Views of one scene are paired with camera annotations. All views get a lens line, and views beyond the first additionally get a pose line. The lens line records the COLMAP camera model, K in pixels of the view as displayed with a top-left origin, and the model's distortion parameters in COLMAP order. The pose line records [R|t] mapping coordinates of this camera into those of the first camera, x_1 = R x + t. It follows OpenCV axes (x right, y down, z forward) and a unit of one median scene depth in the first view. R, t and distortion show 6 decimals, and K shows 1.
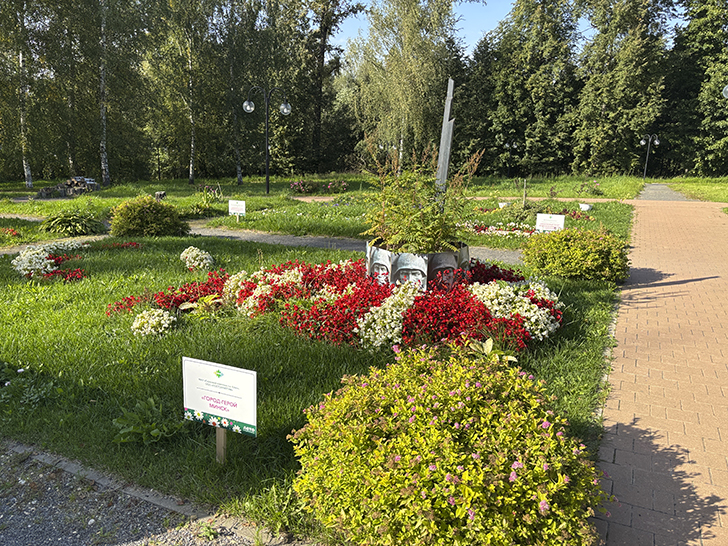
lens RADIAL K [[546.1, 0, 365.6], [0, 546.1, 287.6], [0, 0, 1]] dist [-0.005768, 0.000182]
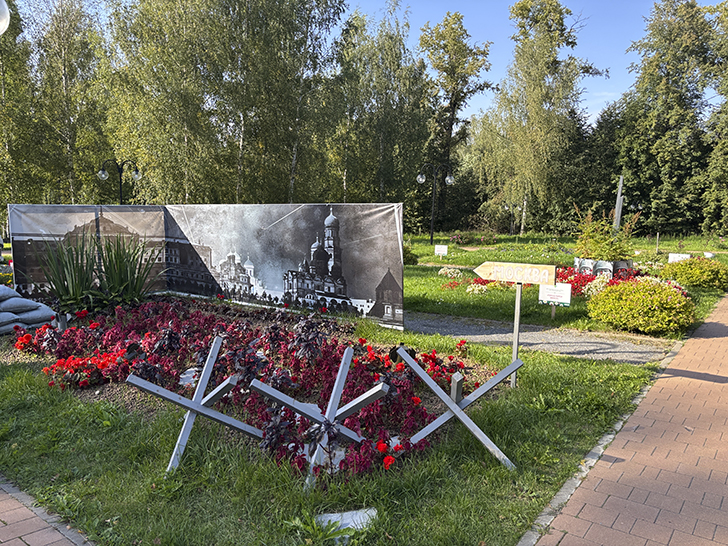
lens RADIAL K [[547.7, 0, 364.0], [0, 547.7, 273.0], [0, 0, 1]] dist [0.052728, -0.070383]
pose [[0.980751, 0.025042, -0.193652, -0.033579], [-0.050700, 0.990387, -0.128698, 0.024832], [0.188567, 0.136039, 0.972592, -0.099142]]
